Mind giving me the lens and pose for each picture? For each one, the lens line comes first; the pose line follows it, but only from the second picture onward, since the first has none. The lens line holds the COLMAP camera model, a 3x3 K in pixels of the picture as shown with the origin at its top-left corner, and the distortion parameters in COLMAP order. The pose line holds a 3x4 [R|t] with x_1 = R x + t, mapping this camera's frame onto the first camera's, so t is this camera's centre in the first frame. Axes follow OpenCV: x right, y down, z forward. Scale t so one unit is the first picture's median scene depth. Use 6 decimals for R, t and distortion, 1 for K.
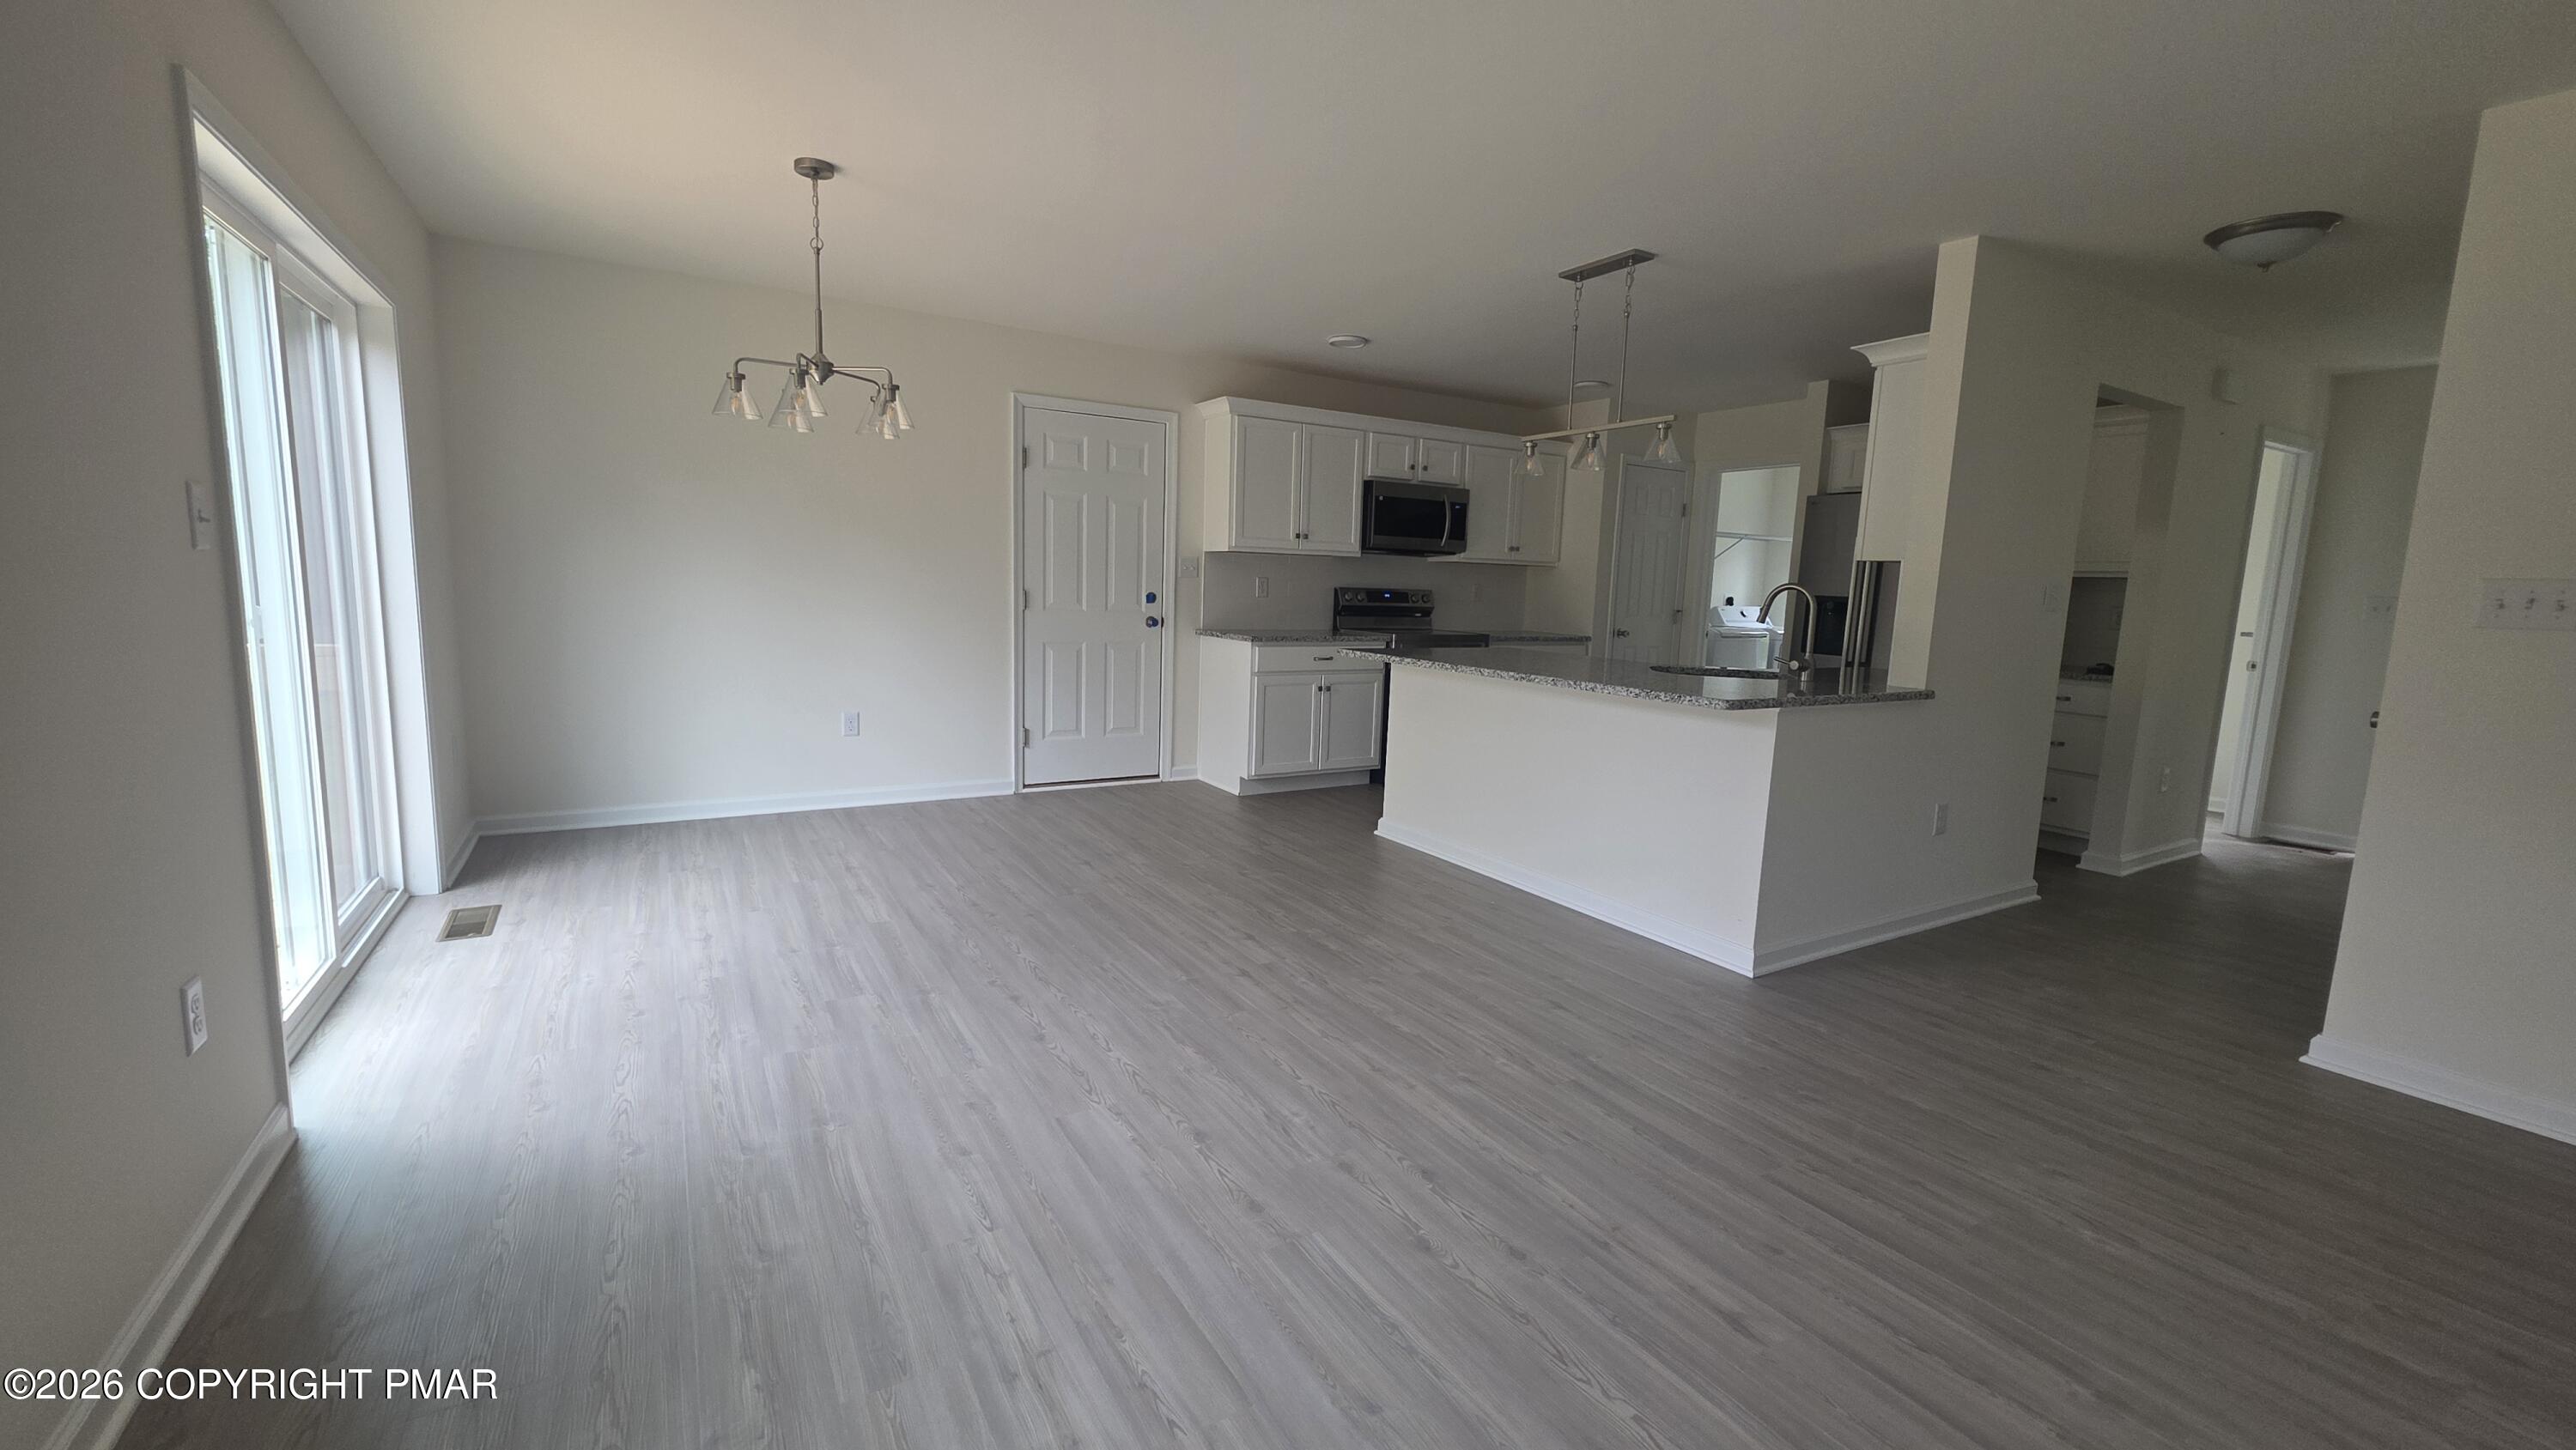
lens RADIAL K [[1024.0, 0, 1279.6], [0, 1024.0, 716.9], [0, 0, 1]] dist [0.002108, -0.000487]
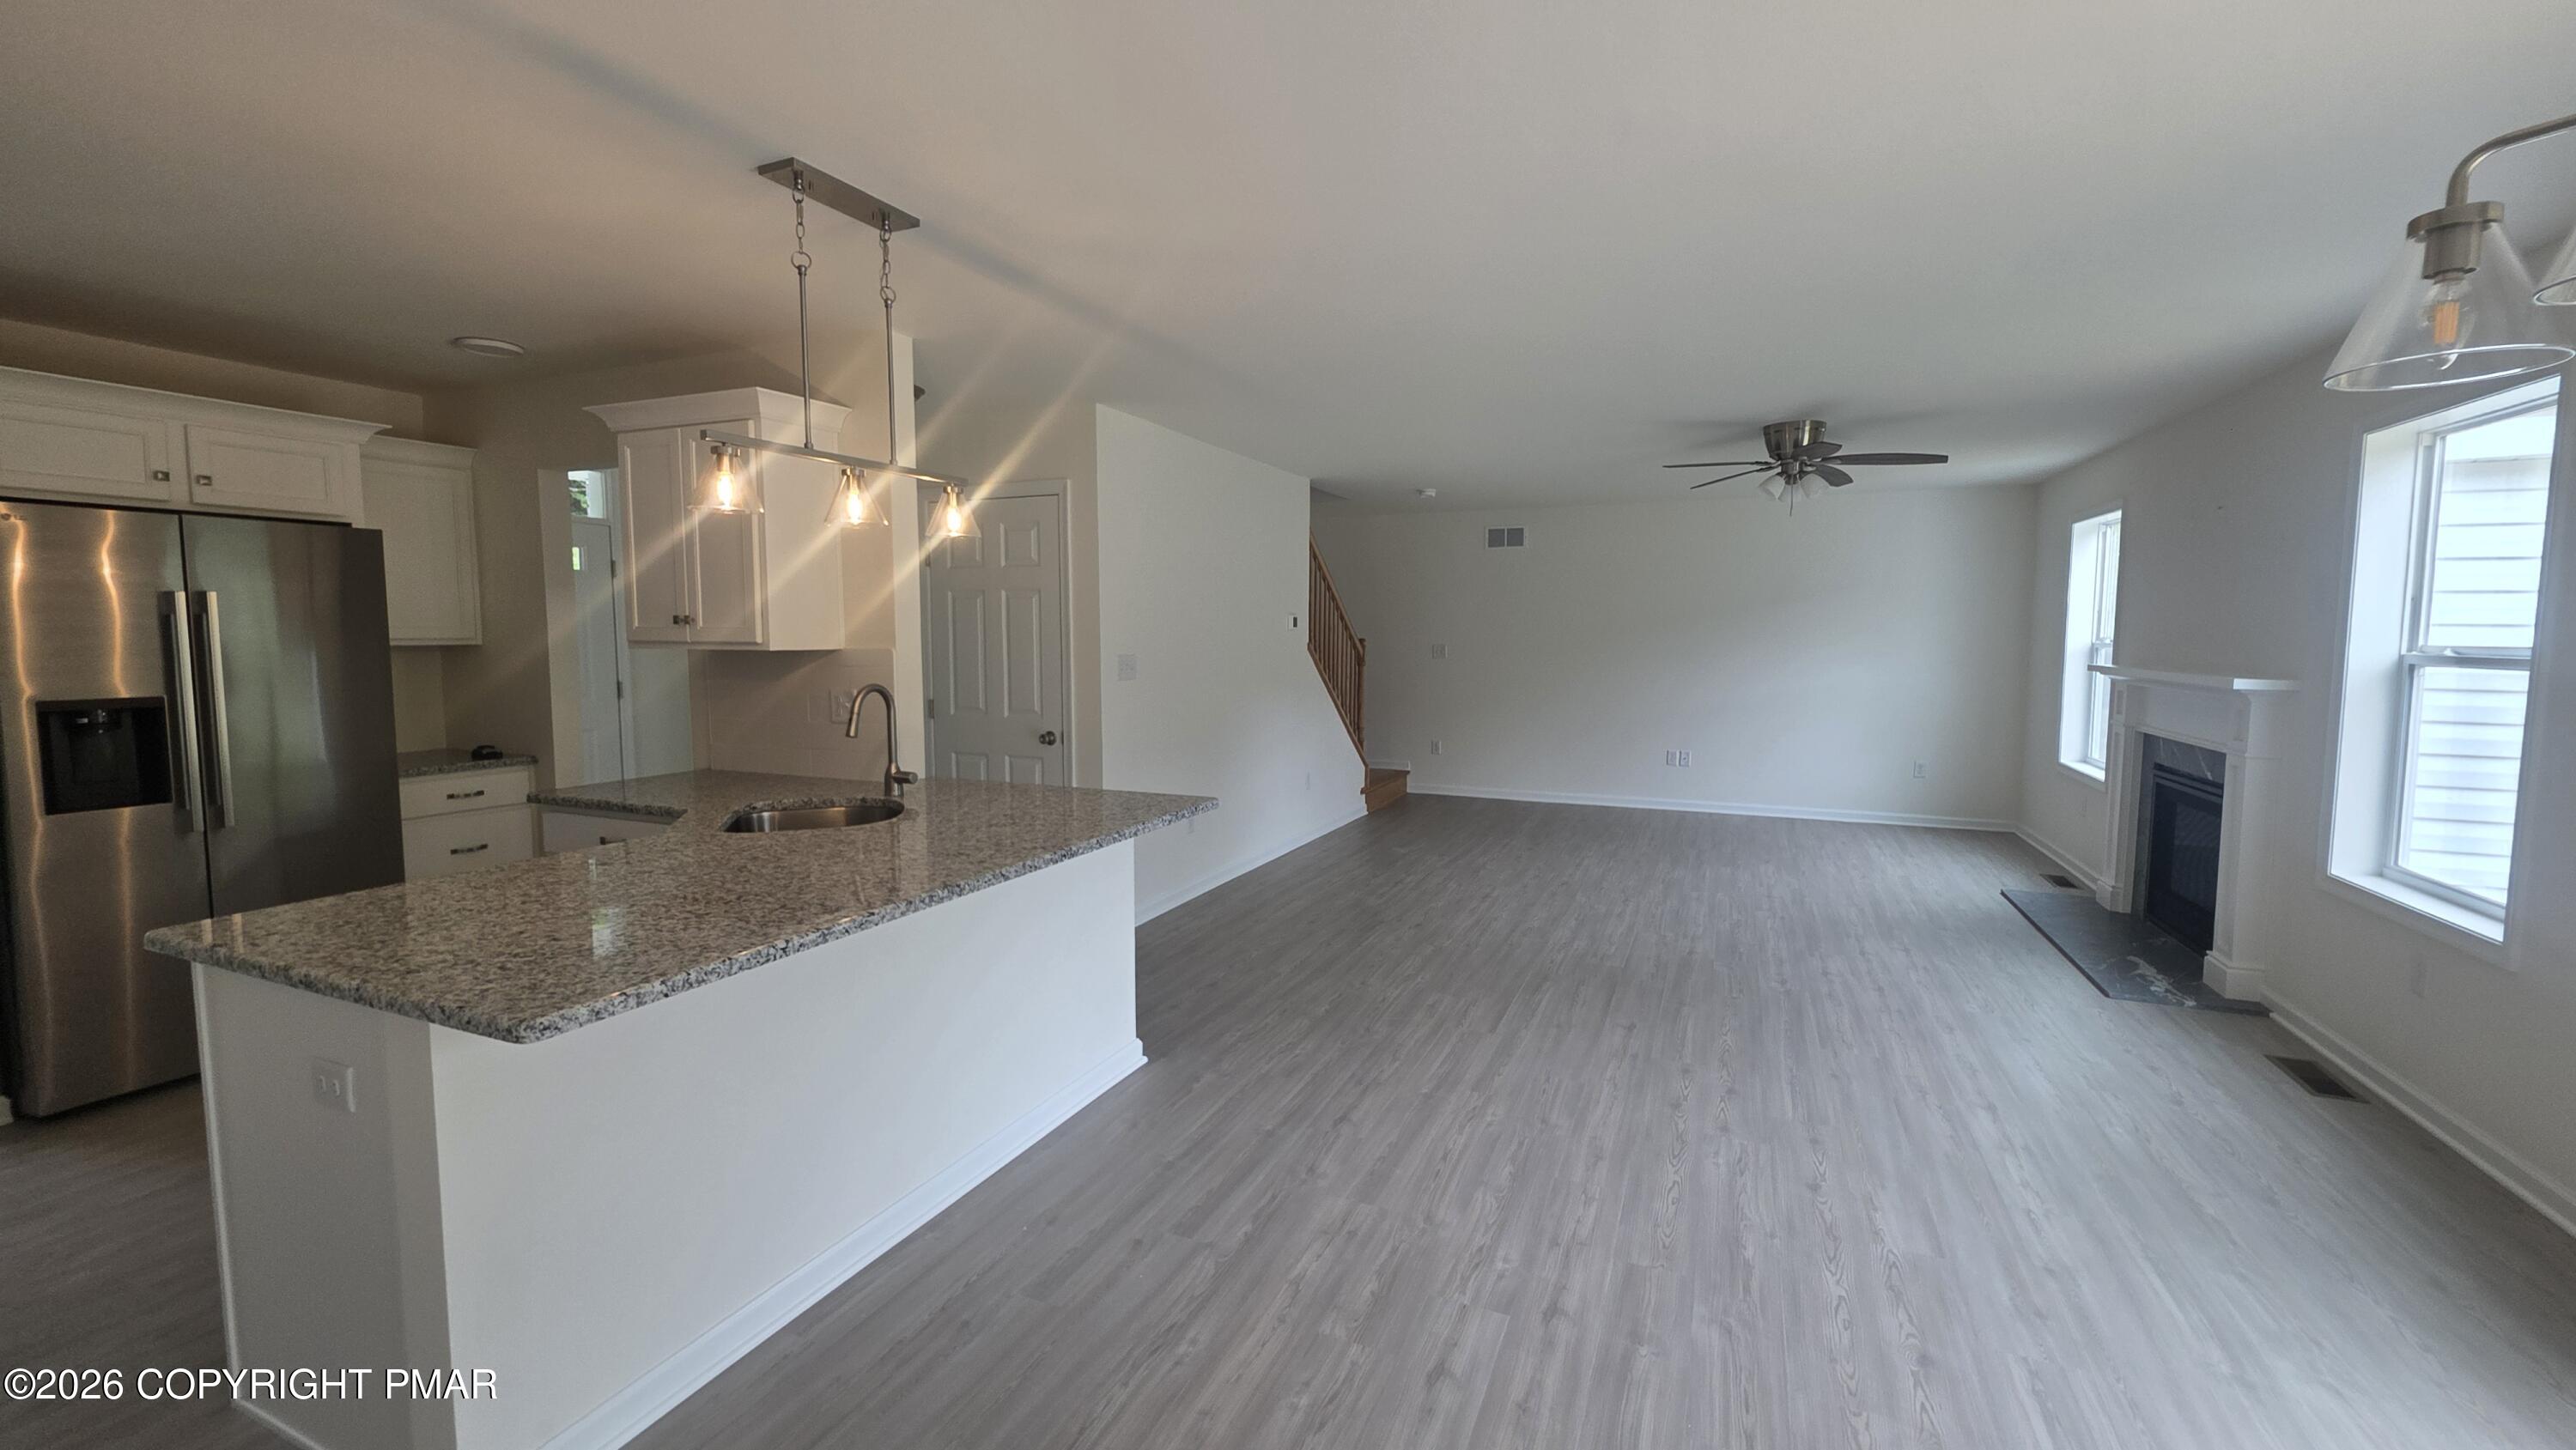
lens RADIAL K [[1032.3, 0, 1292.8], [0, 1032.3, 711.8], [0, 0, 1]] dist [0.000954, -0.000559]
pose [[-0.582913, -0.099198, 0.806457, -0.405480], [0.088352, 0.978896, 0.184271, -0.254932], [-0.807717, 0.178666, -0.561847, 1.319755]]
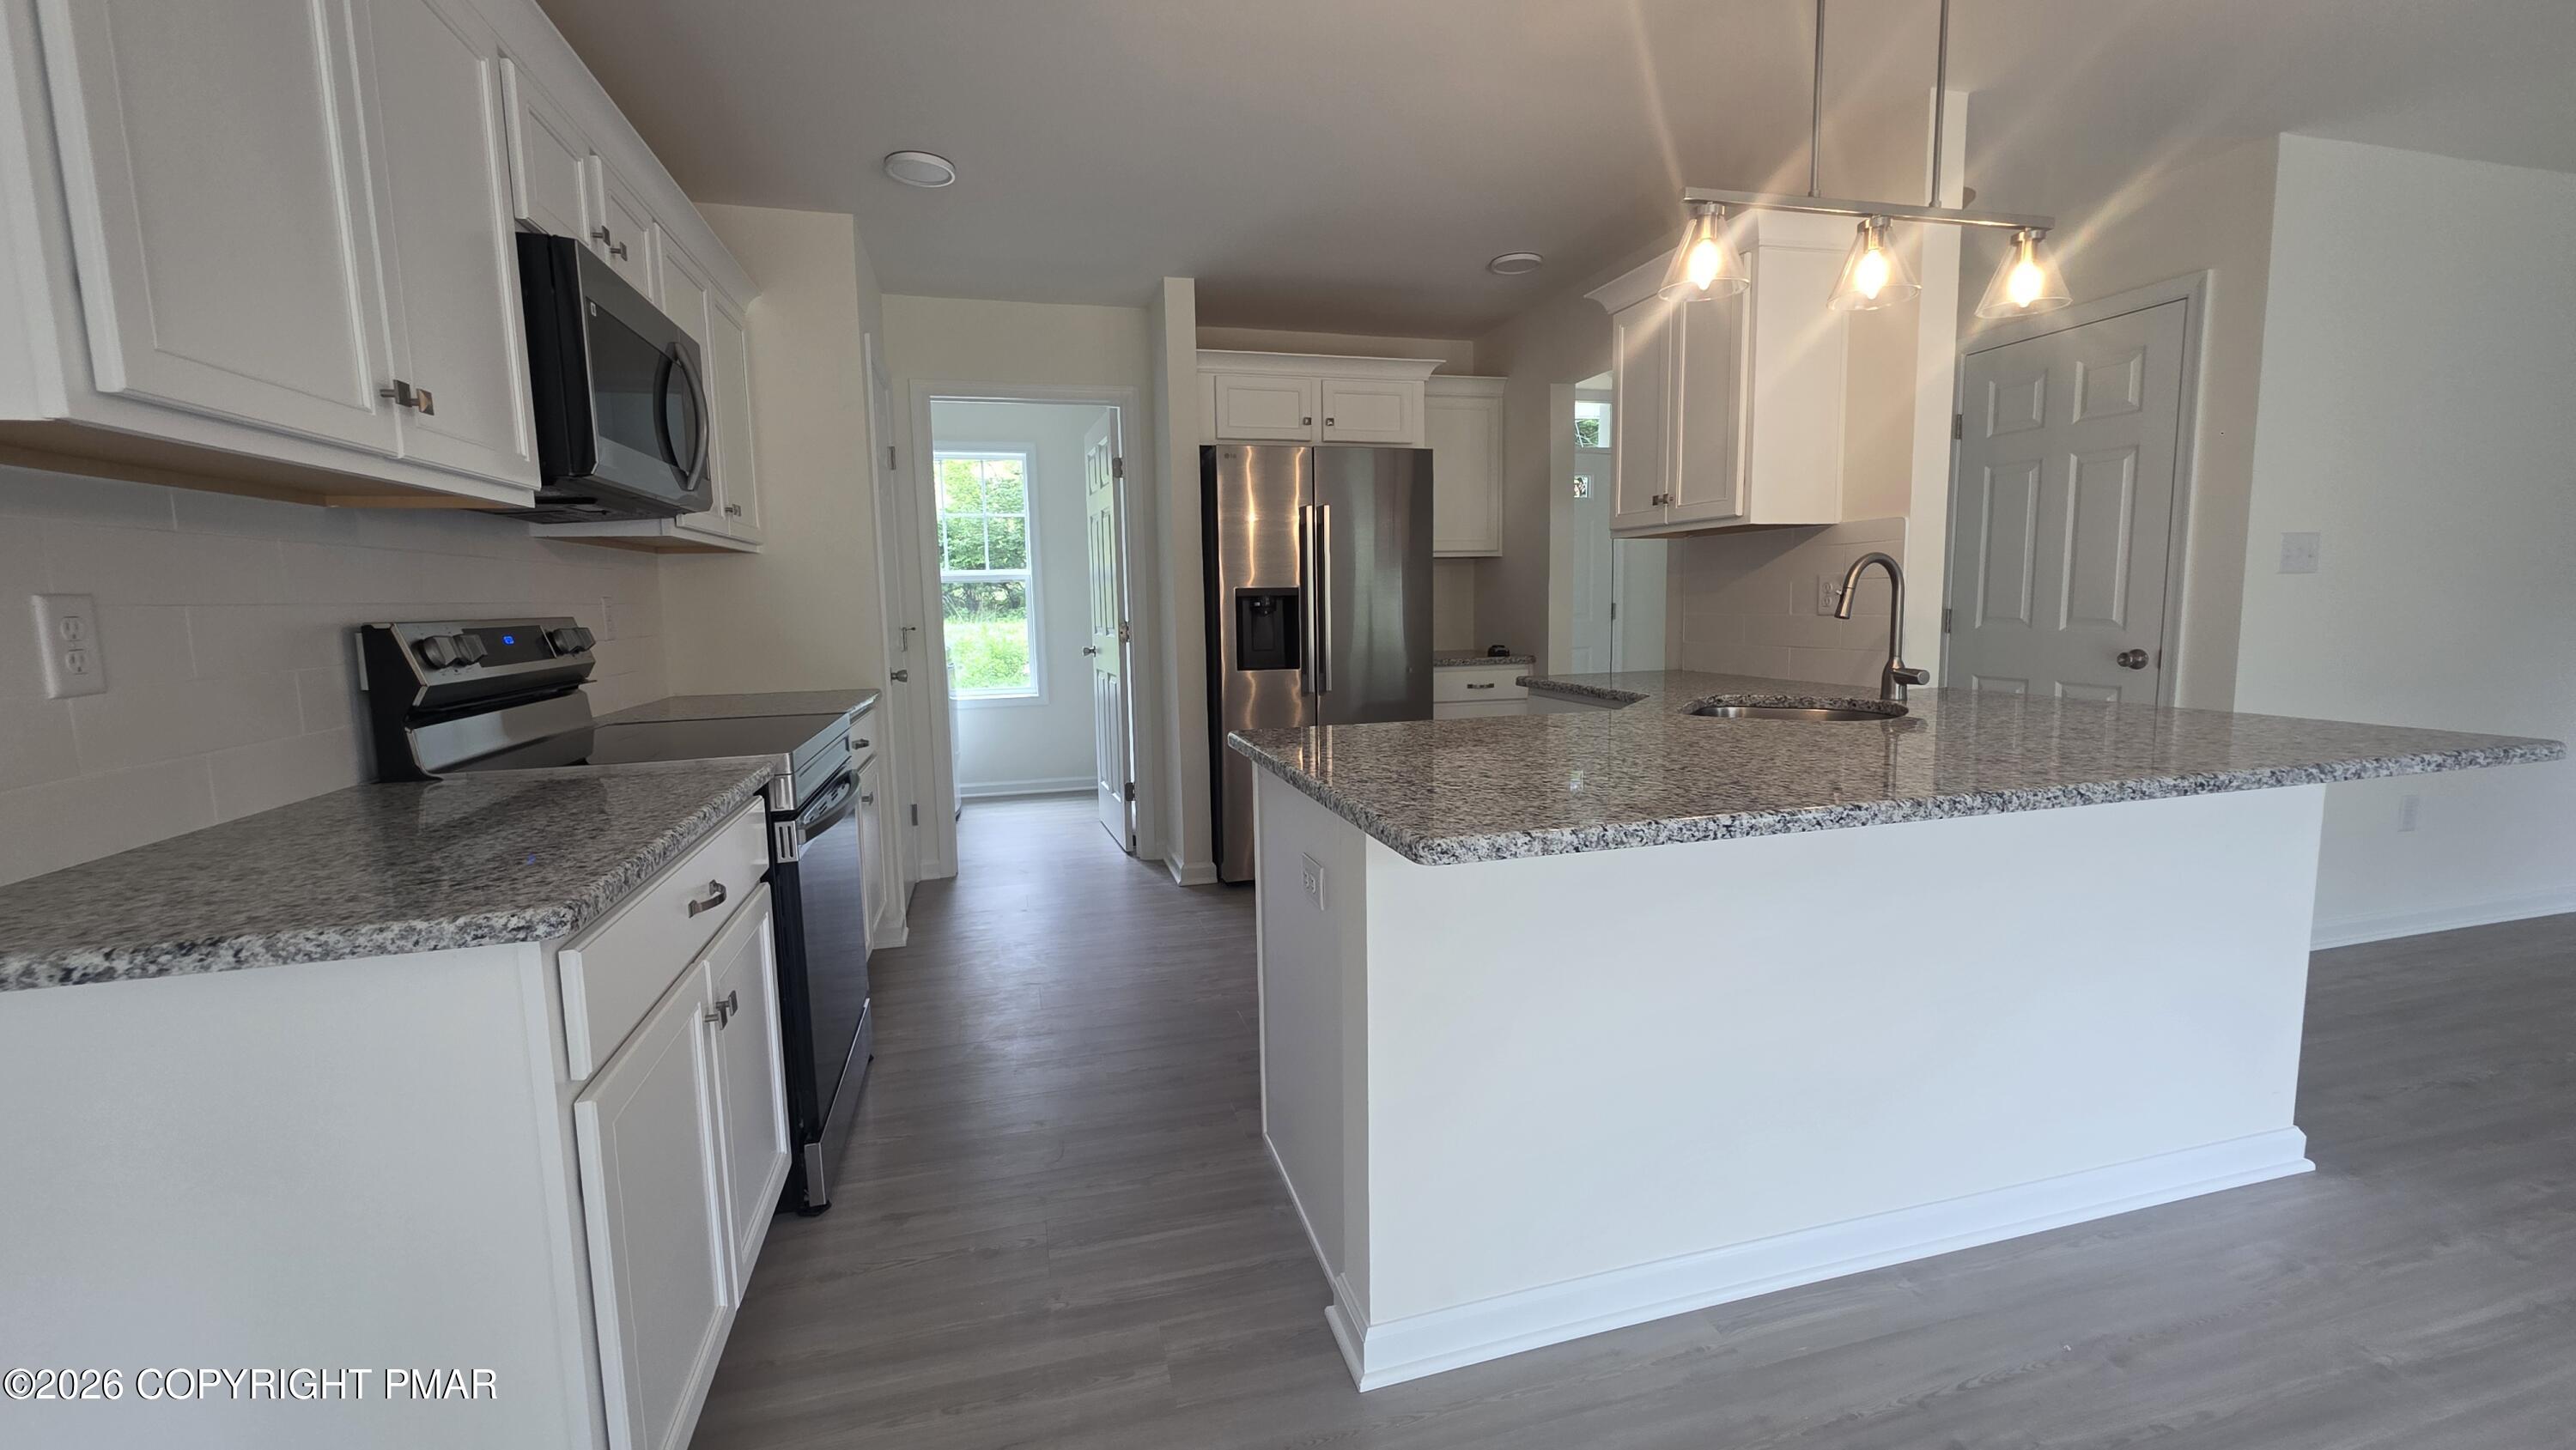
lens RADIAL K [[1024.0, 0, 1279.6], [0, 1024.0, 716.9], [0, 0, 1]] dist [0.002108, -0.000487]
pose [[0.277036, -0.150007, 0.949078, -0.250714], [0.159487, 0.981216, 0.108532, -0.174046], [-0.947531, 0.121298, 0.295757, 1.296594]]
